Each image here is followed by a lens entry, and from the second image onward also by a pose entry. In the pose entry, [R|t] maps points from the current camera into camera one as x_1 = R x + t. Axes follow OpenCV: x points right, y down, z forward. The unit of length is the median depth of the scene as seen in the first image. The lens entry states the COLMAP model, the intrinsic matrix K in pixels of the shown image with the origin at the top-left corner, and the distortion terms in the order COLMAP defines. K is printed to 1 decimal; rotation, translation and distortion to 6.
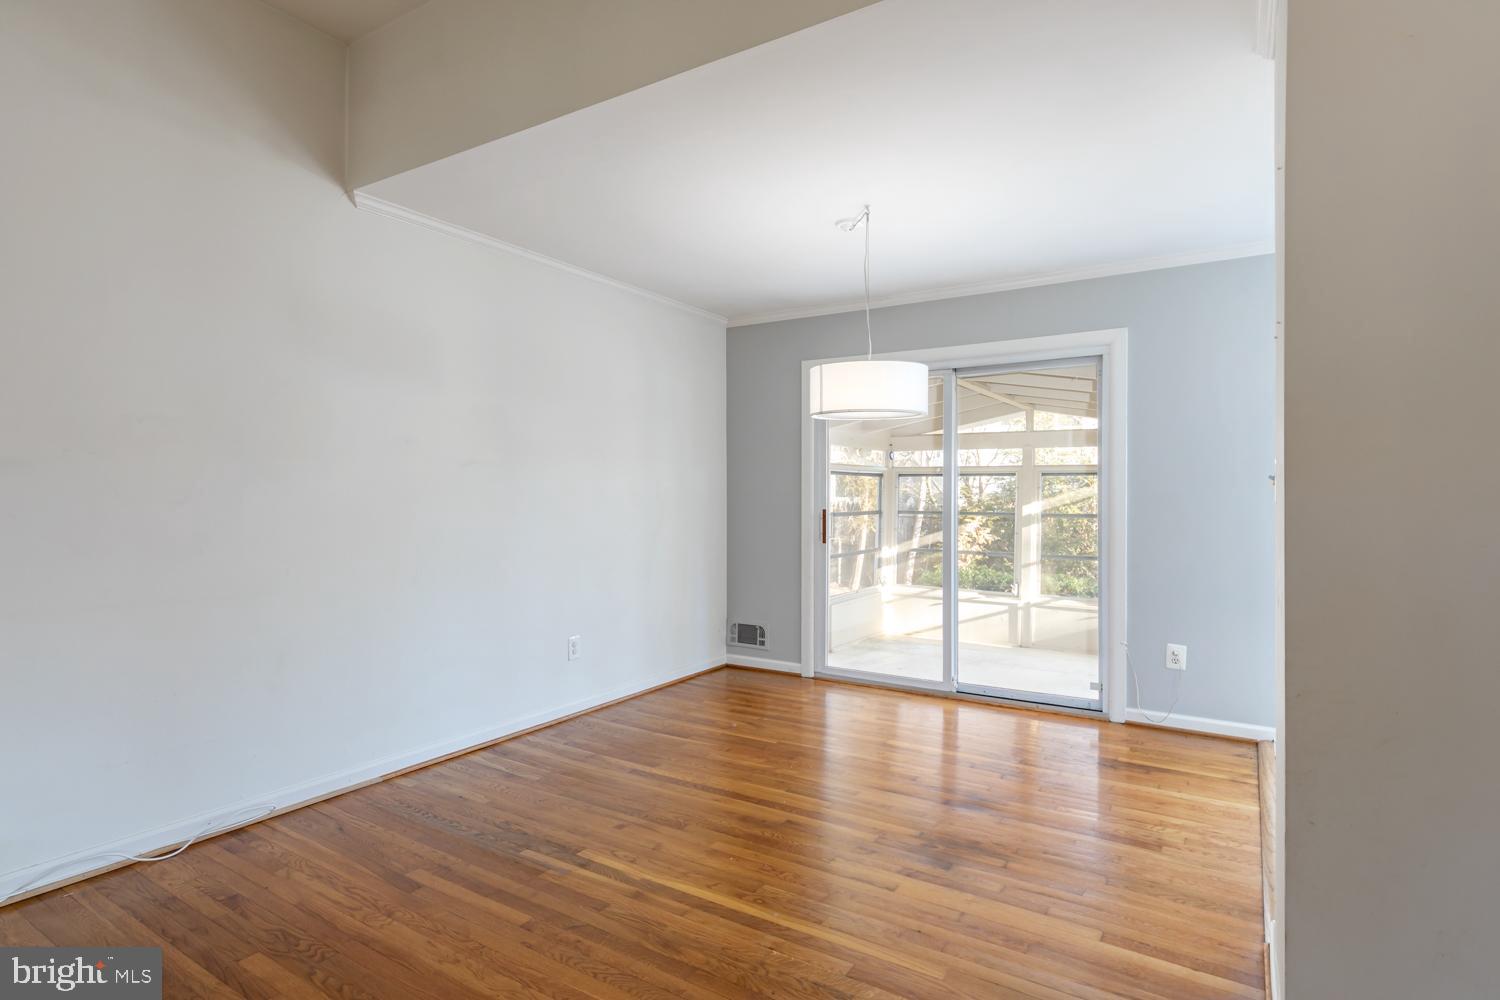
lens RADIAL K [[766.1, 0, 748.3], [0, 766.1, 484.1], [0, 0, 1]] dist [-0.006143, -0.000303]
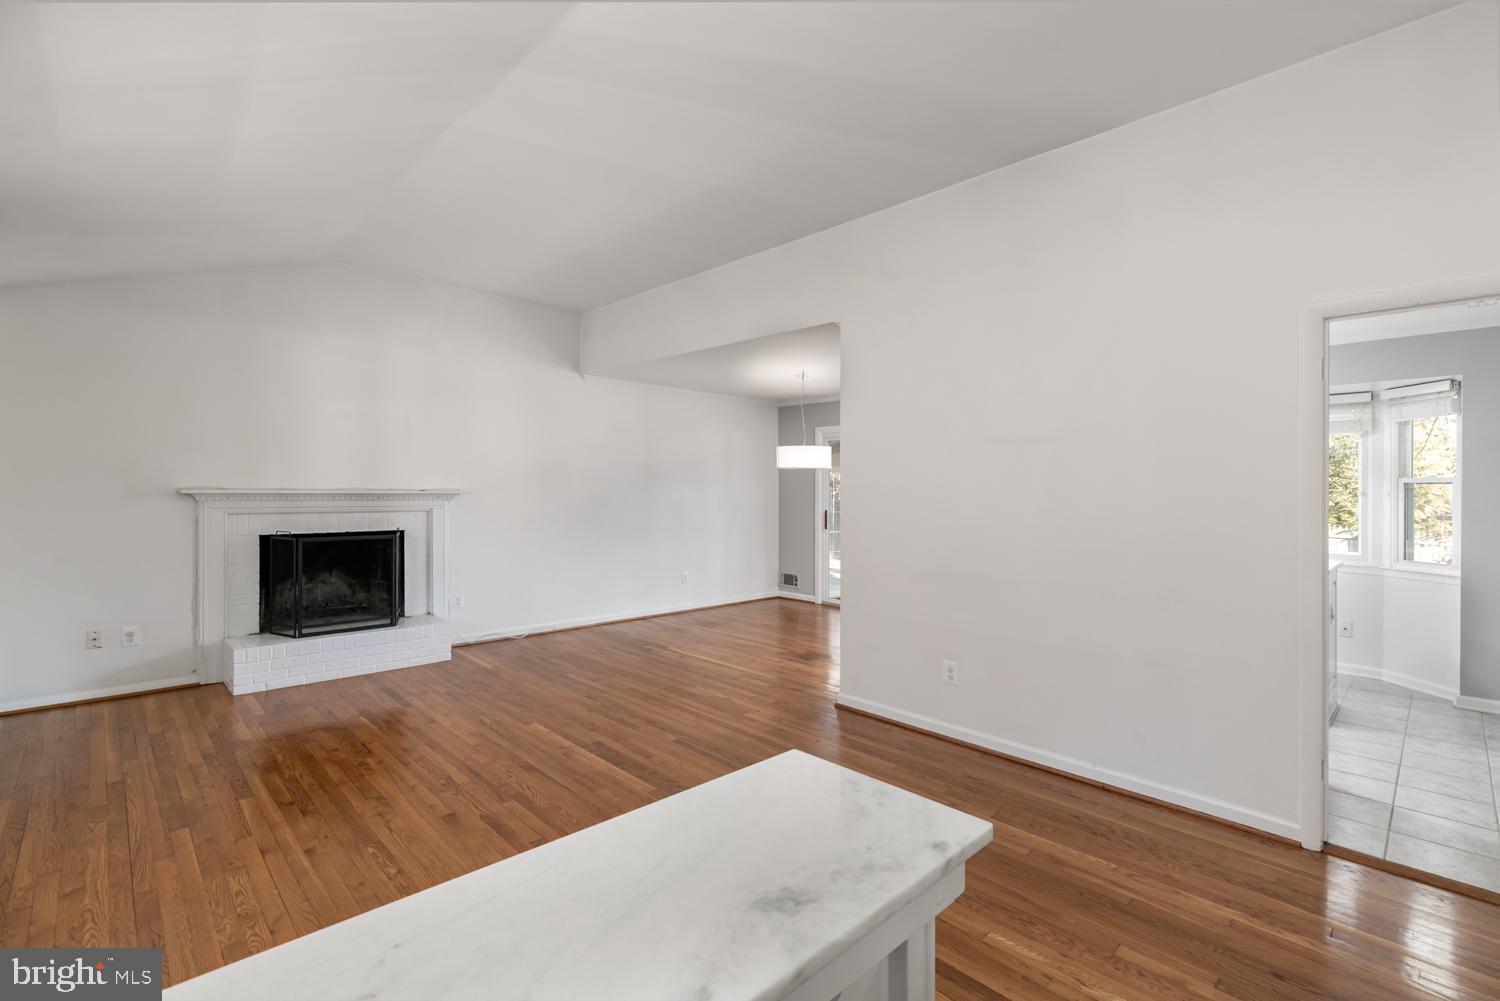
lens RADIAL K [[661.4, 0, 763.2], [0, 661.4, 500.0], [0, 0, 1]] dist [0.006957, 0.000377]
pose [[0.975516, 0.013185, -0.219534, 0.293685], [-0.007016, 0.999559, 0.028859, -0.035688], [0.219818, -0.026612, 0.975178, -0.543442]]
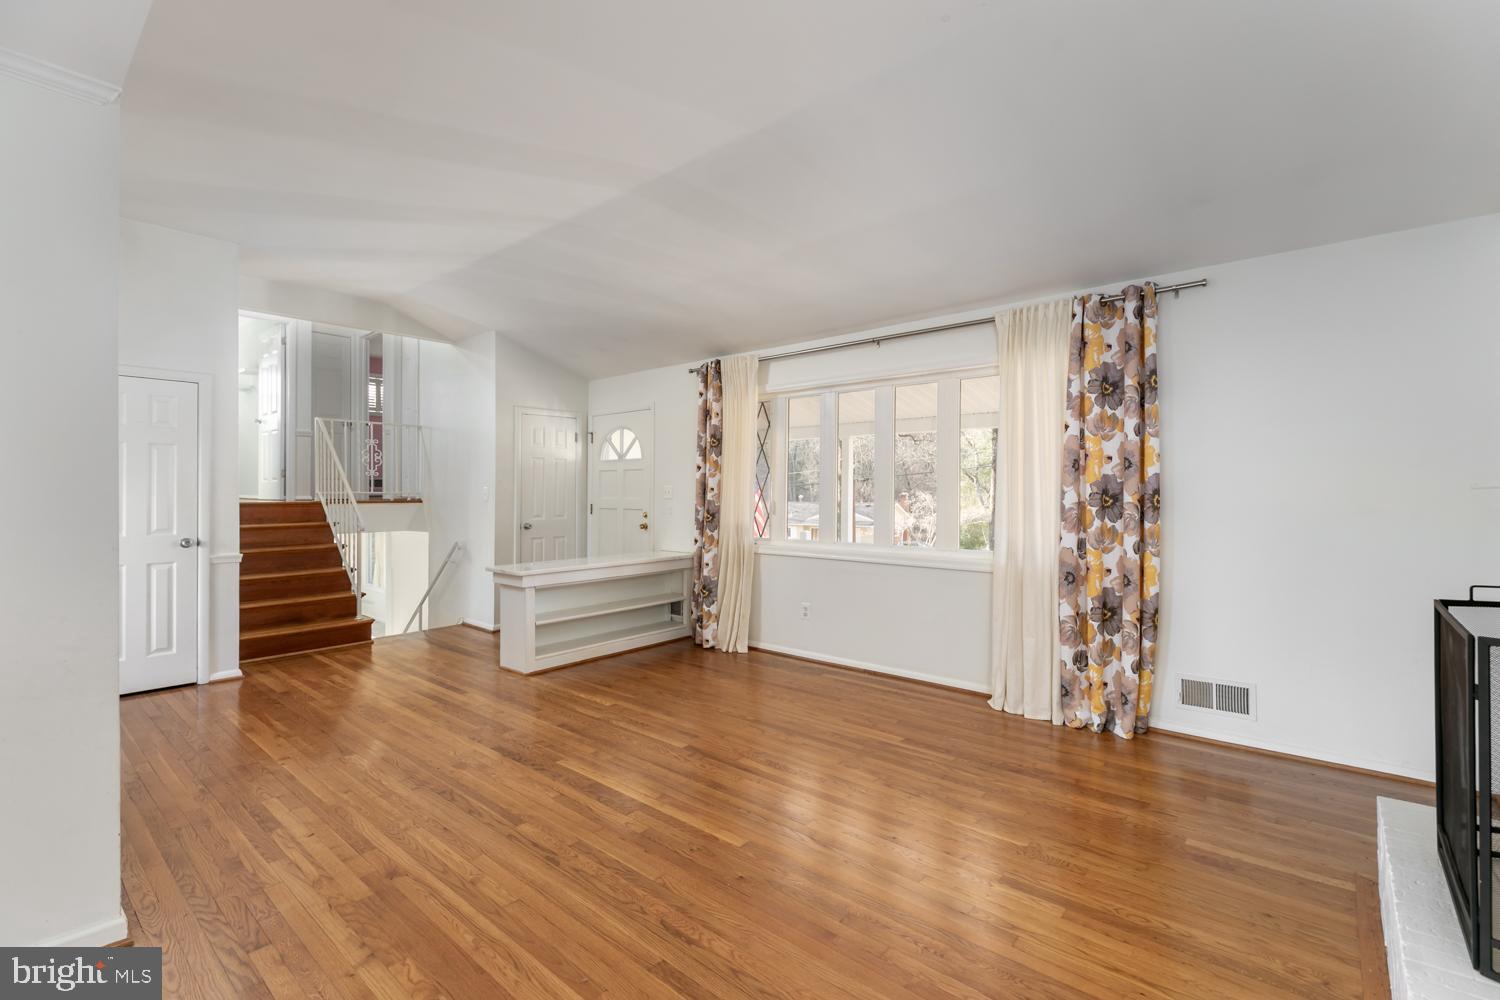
lens RADIAL K [[661.4, 0, 760.7], [0, 661.4, 491.4], [0, 0, 1]] dist [0.006957, 0.000377]
pose [[-0.991615, 0.000256, 0.129227, -0.211824], [-0.002219, 0.999817, -0.019014, -0.004559], [-0.129208, -0.019142, -0.991433, 0.635314]]
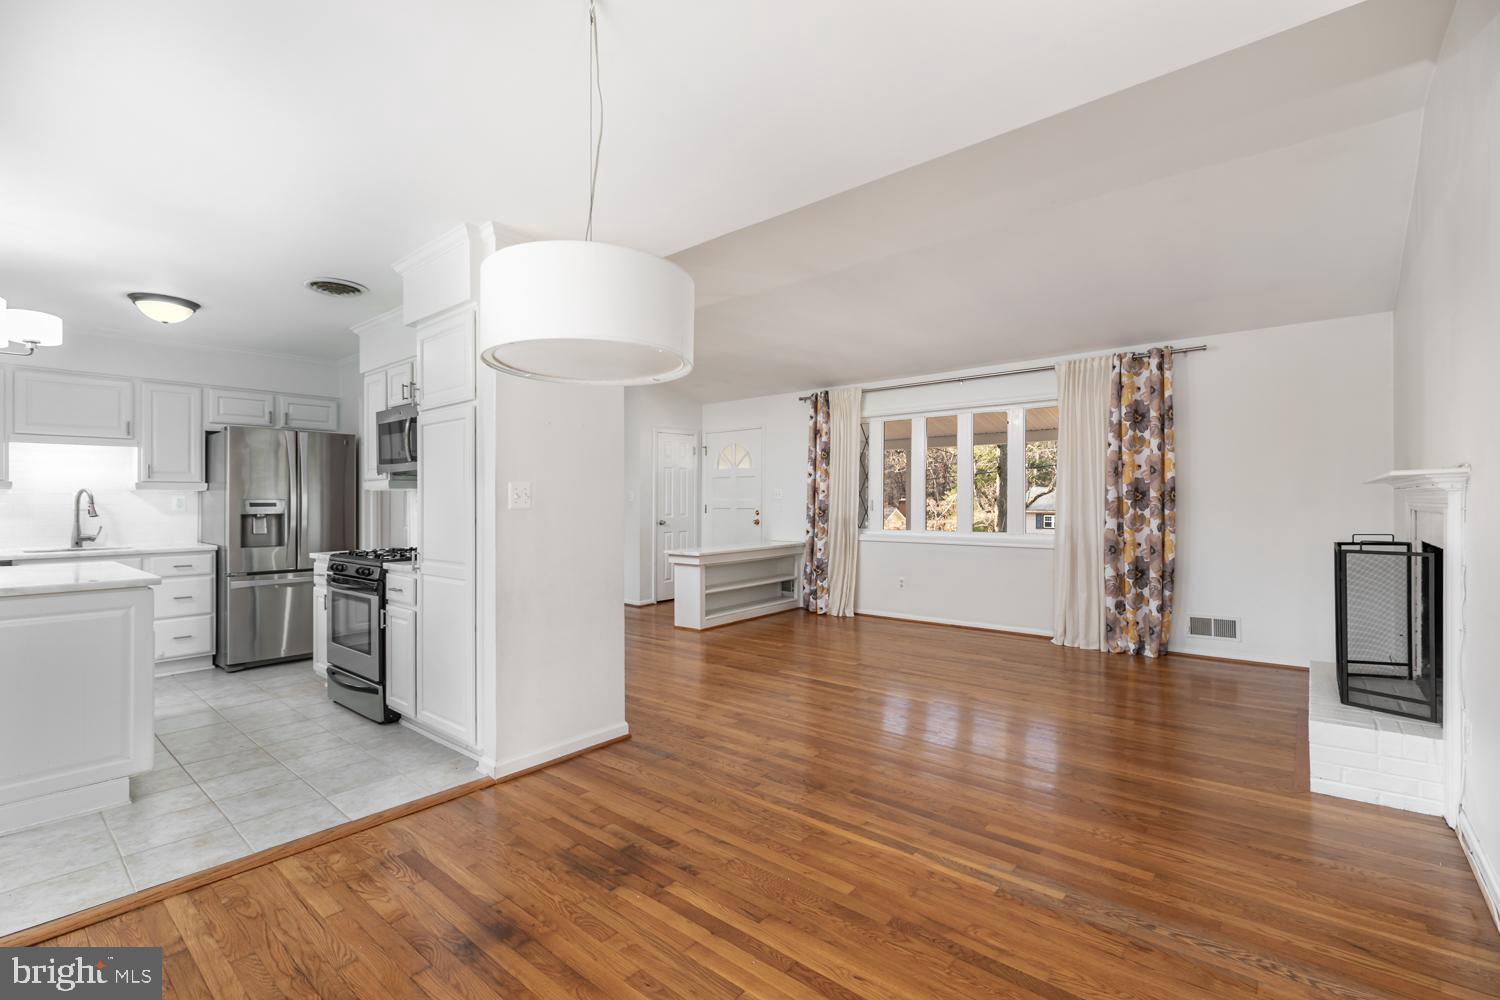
lens RADIAL K [[661.4, 0, 760.7], [0, 661.4, 499.6], [0, 0, 1]] dist [0.006957, 0.000377]
pose [[-0.993735, 0.005777, 0.111610, -0.016076], [0.003805, 0.999833, -0.017875, 0.013699], [-0.111695, -0.017338, -0.993591, 0.978433]]
